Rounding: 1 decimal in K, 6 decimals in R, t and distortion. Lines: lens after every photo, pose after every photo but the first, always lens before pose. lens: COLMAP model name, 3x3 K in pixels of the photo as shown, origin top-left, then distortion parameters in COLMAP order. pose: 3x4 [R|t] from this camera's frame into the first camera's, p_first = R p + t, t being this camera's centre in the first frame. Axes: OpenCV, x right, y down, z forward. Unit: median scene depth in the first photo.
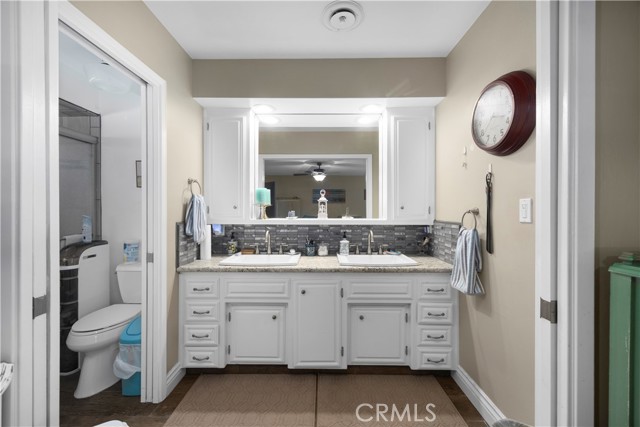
lens RADIAL K [[244.7, 0, 317.6], [0, 244.7, 213.8], [0, 0, 1]] dist [-0.001307, -0.000507]
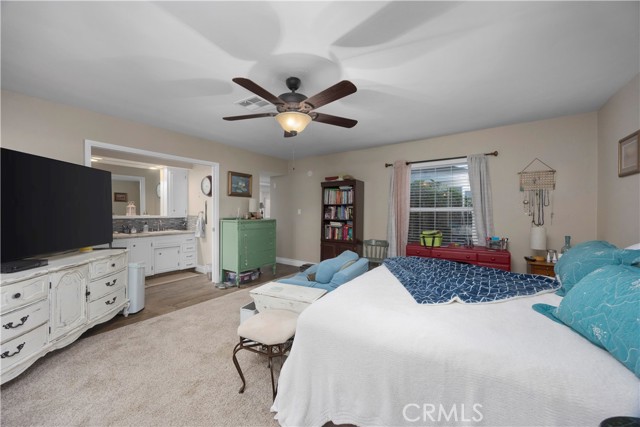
lens RADIAL K [[244.7, 0, 324.8], [0, 244.7, 211.2], [0, 0, 1]] dist [-0.001307, -0.000507]
pose [[0.530855, 0.003082, 0.847457, -0.997589], [0.009535, 0.999908, -0.009610, 0.021672], [-0.847409, 0.013182, 0.530777, -1.686468]]
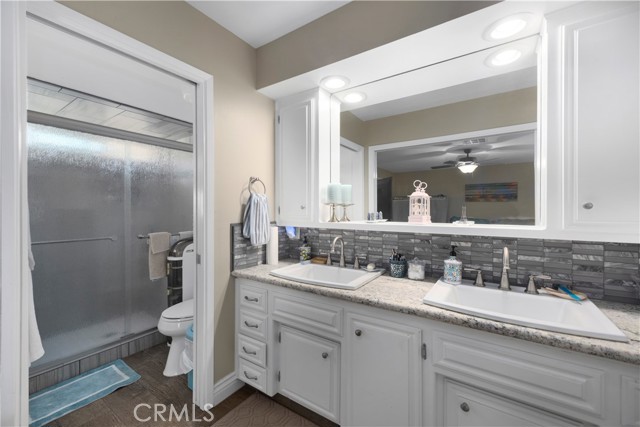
lens RADIAL K [[244.7, 0, 319.1], [0, 244.7, 213.0], [0, 0, 1]] dist [-0.001307, -0.000507]
pose [[0.826792, 0.004919, -0.562486, 0.200801], [-0.007575, 0.999968, -0.002389, -0.005832], [0.562456, 0.006236, 0.826804, 0.339882]]
